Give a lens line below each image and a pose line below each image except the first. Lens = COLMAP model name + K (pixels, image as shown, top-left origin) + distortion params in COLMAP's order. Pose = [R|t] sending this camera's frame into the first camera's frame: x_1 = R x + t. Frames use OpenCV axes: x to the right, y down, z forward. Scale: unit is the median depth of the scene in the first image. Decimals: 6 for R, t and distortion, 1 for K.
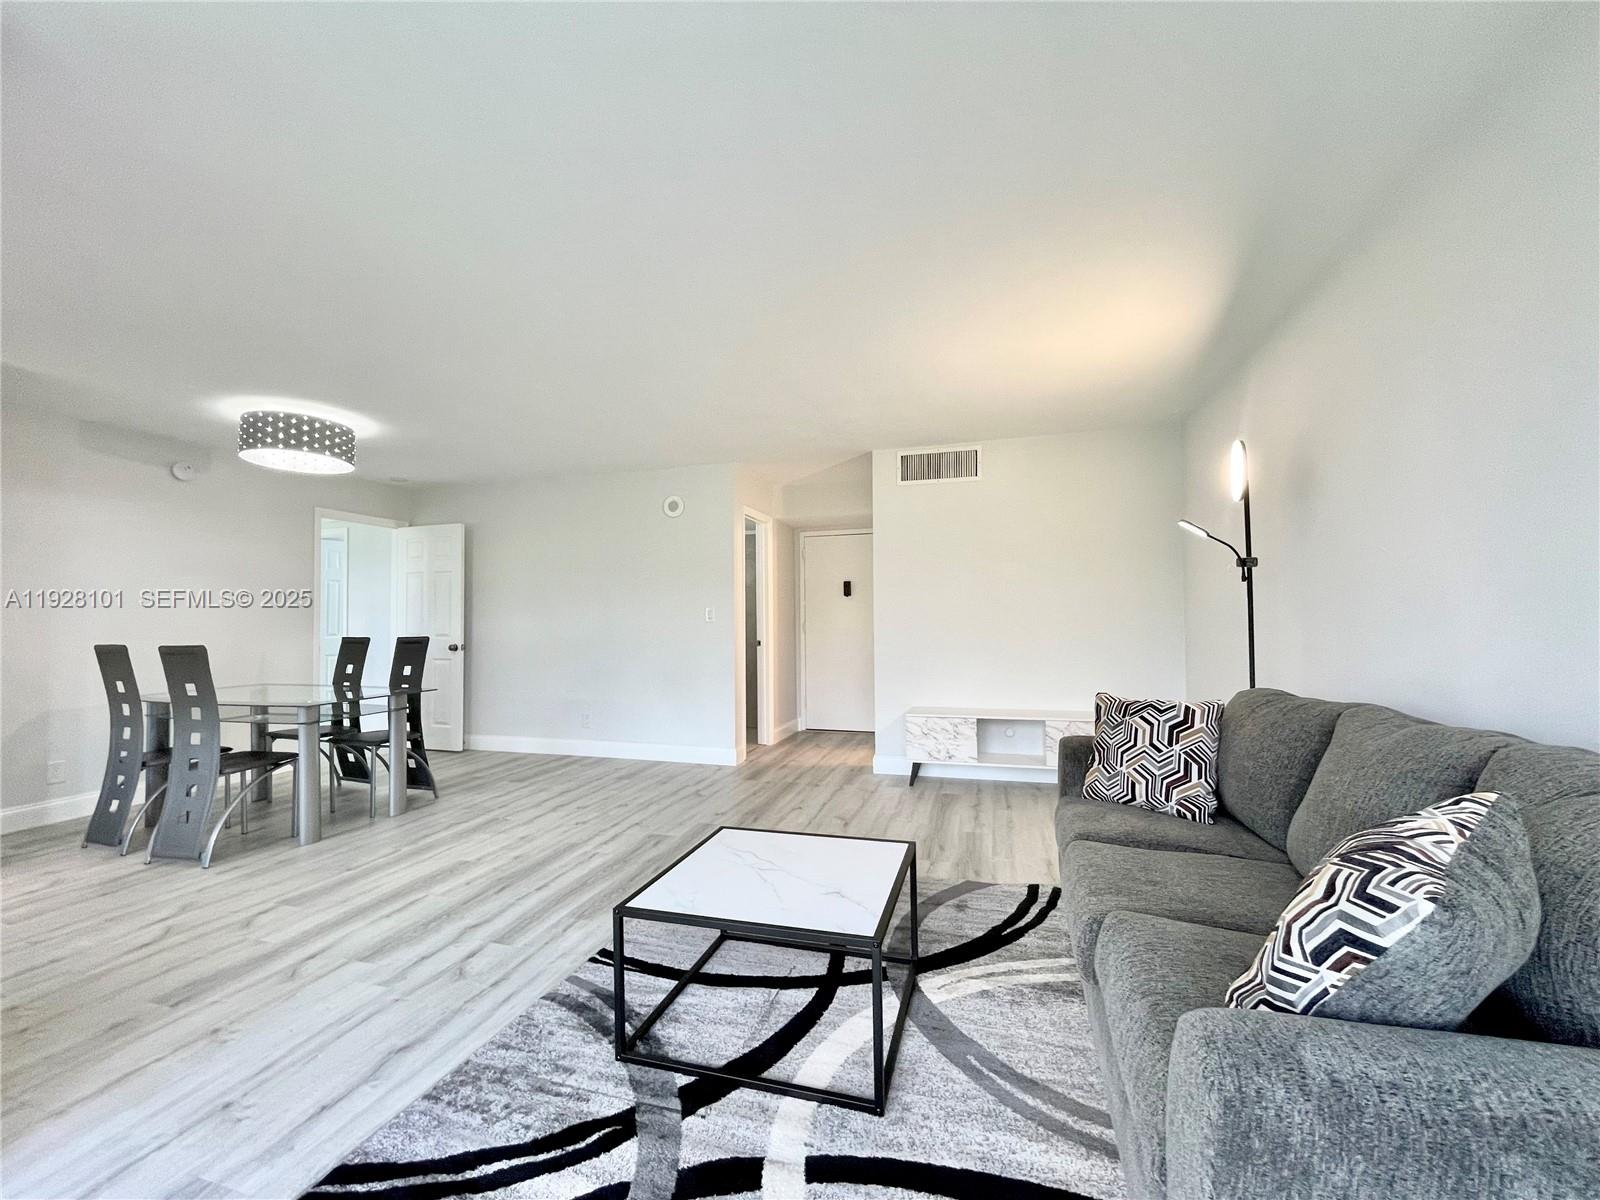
lens RADIAL K [[653.1, 0, 794.8], [0, 653.1, 601.4], [0, 0, 1]] dist [0.000351, -0.000466]
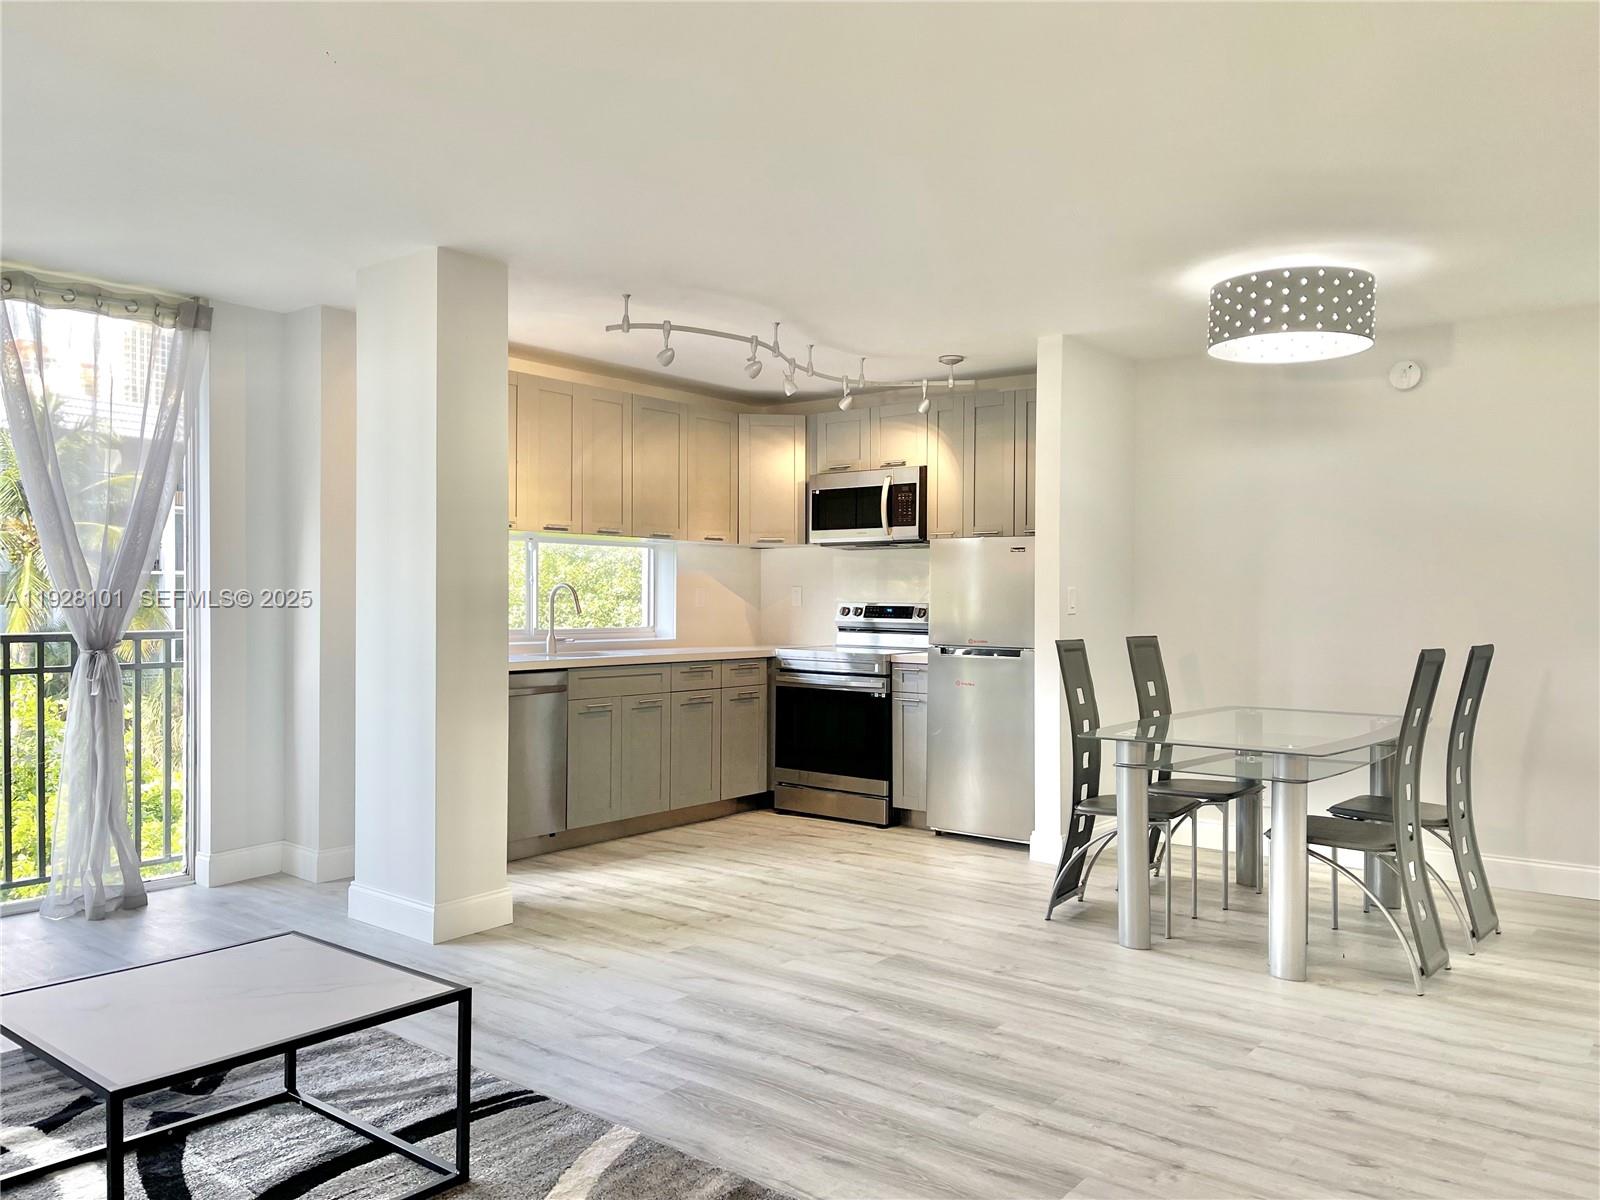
lens RADIAL K [[1213.1, 0, 806.1], [0, 1213.1, 604.2], [0, 0, 1]] dist [0.083447, -0.123298]
pose [[-0.363225, 0.013644, -0.931602, 0.758323], [0.024599, 0.999685, 0.005050, 0.010578], [0.931377, -0.021082, -0.363446, 1.635137]]
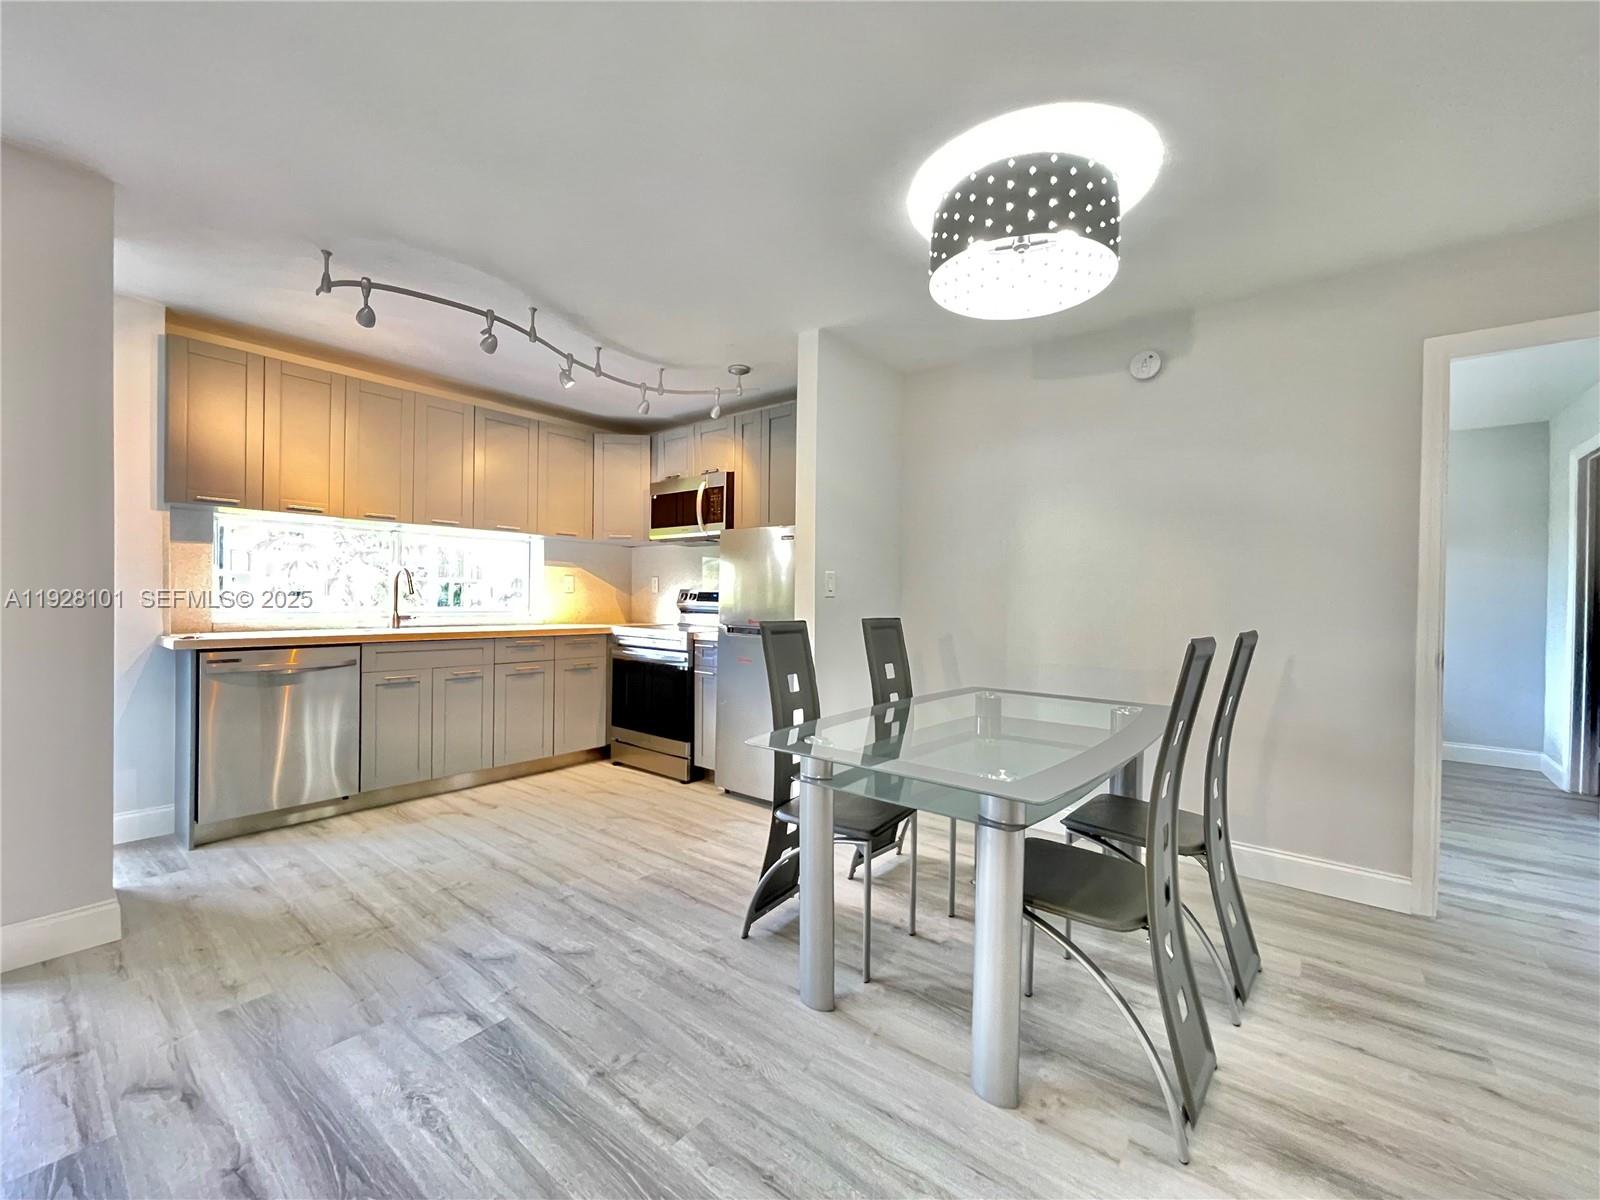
lens RADIAL K [[654.7, 0, 794.8], [0, 654.7, 602.0], [0, 0, 1]] dist [-0.000678, -0.000192]
pose [[-0.375813, 0.011367, -0.926626, -0.346547], [0.015304, 0.999865, 0.006058, 0.054831], [0.926569, -0.011905, -0.375936, 1.692507]]
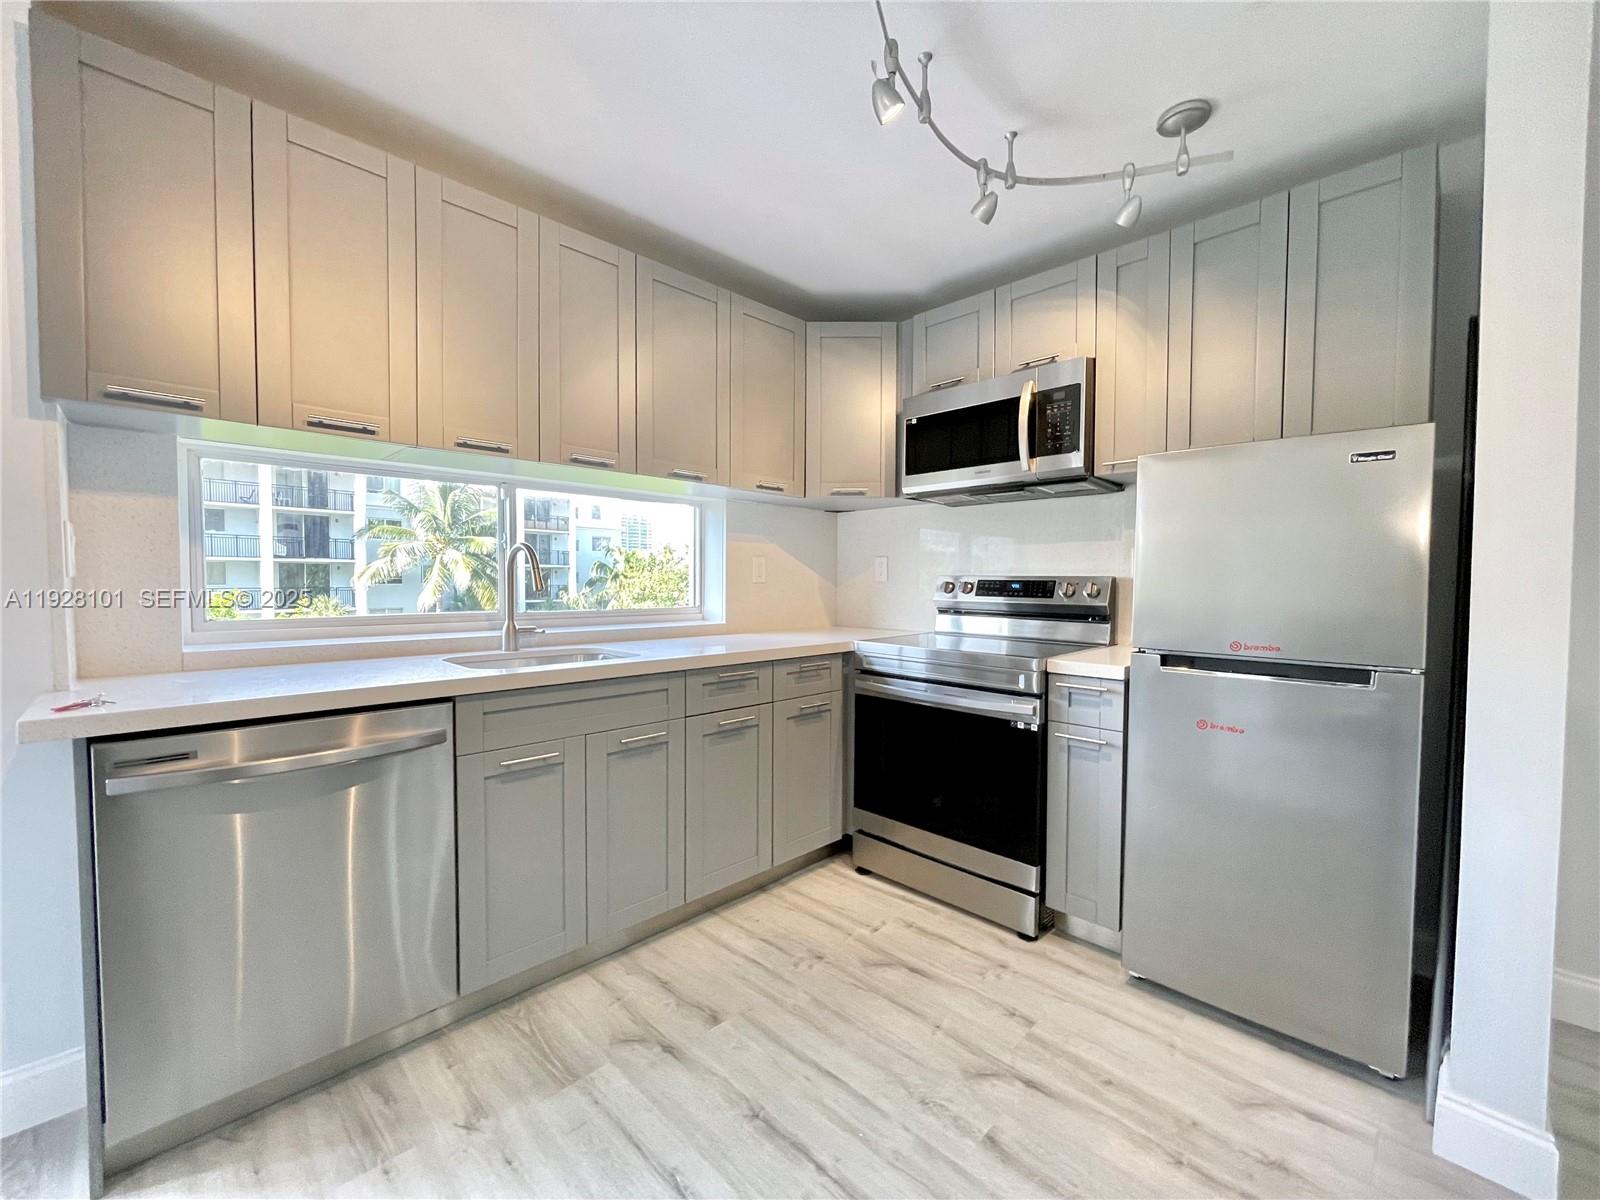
lens RADIAL K [[654.7, 0, 794.8], [0, 654.7, 602.0], [0, 0, 1]] dist [-0.000678, -0.000192]
pose [[-0.471297, 0.038616, -0.881129, -0.848060], [0.024164, 0.999231, 0.030867, 0.027912], [0.881643, -0.006744, -0.471868, 0.962979]]
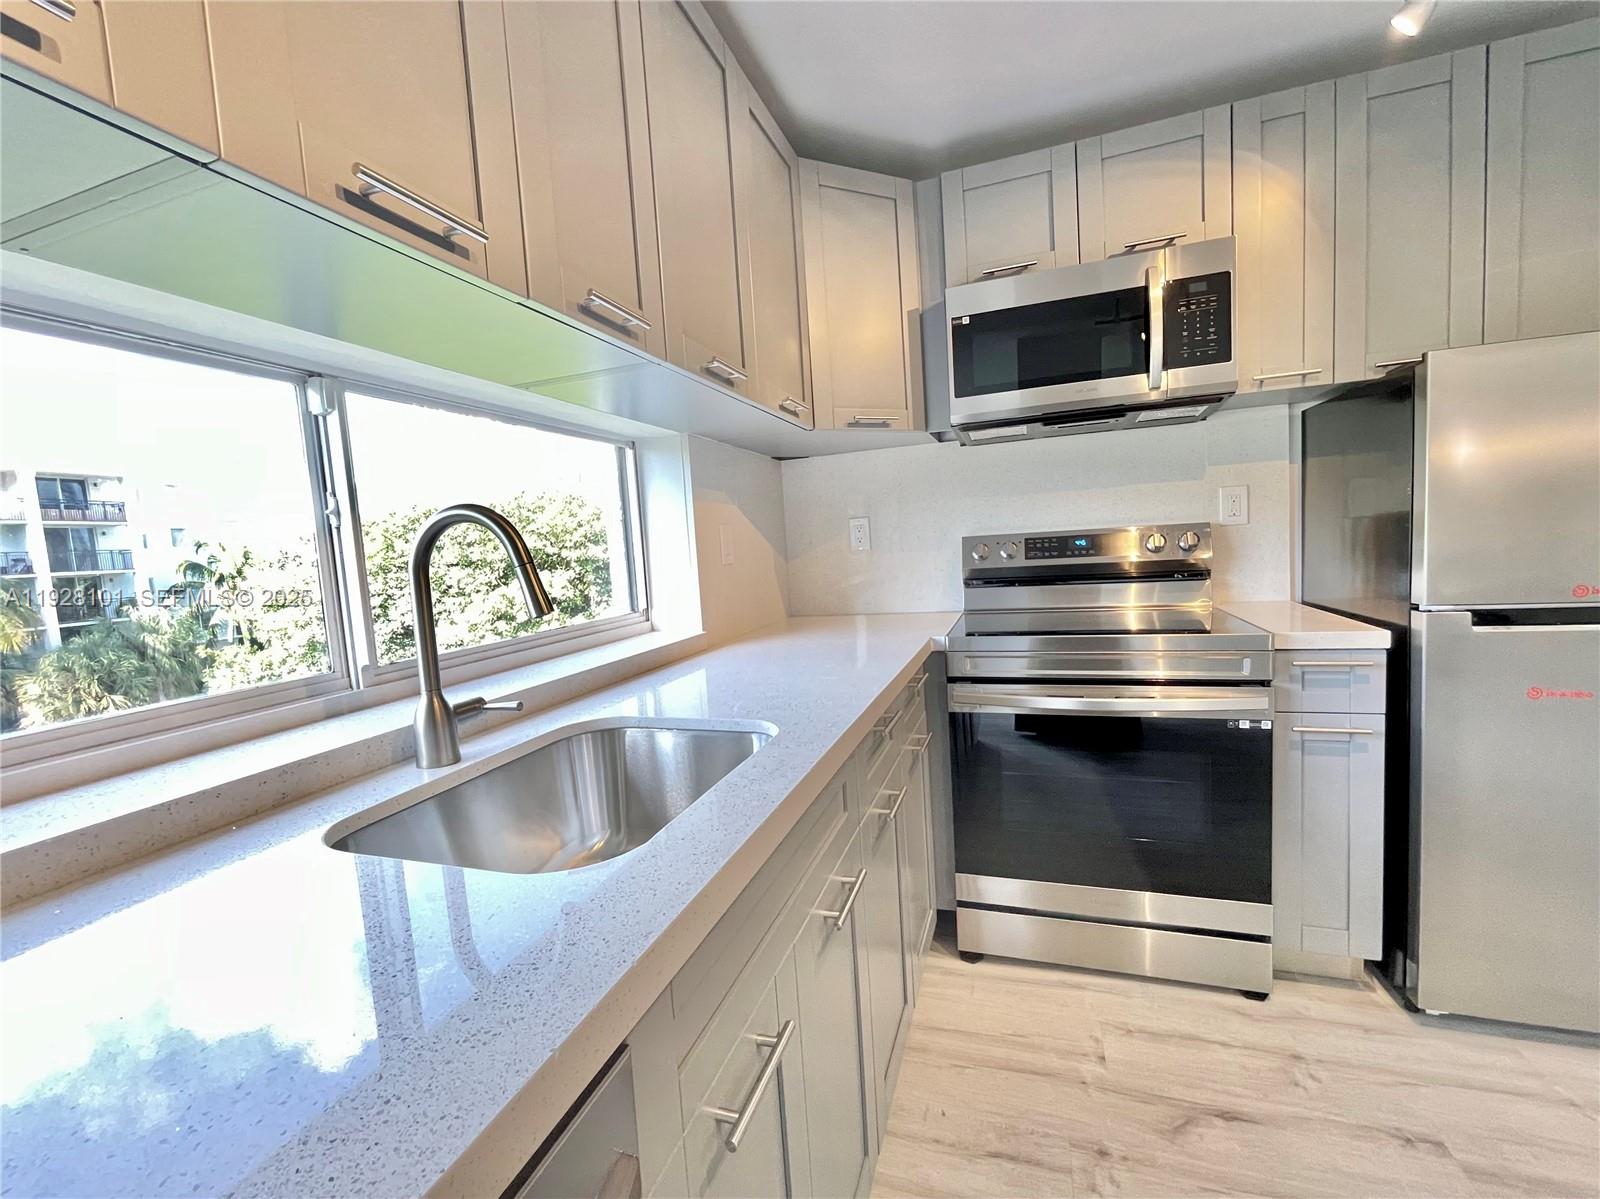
lens RADIAL K [[673.2, 0, 797.3], [0, 673.2, 600.6], [0, 0, 1]] dist [-0.000791, -0.000457]
pose [[-0.034781, 0.096137, -0.994760, -1.083699], [0.091411, 0.991496, 0.092625, 0.002631], [0.995206, -0.087711, -0.043273, 0.418751]]
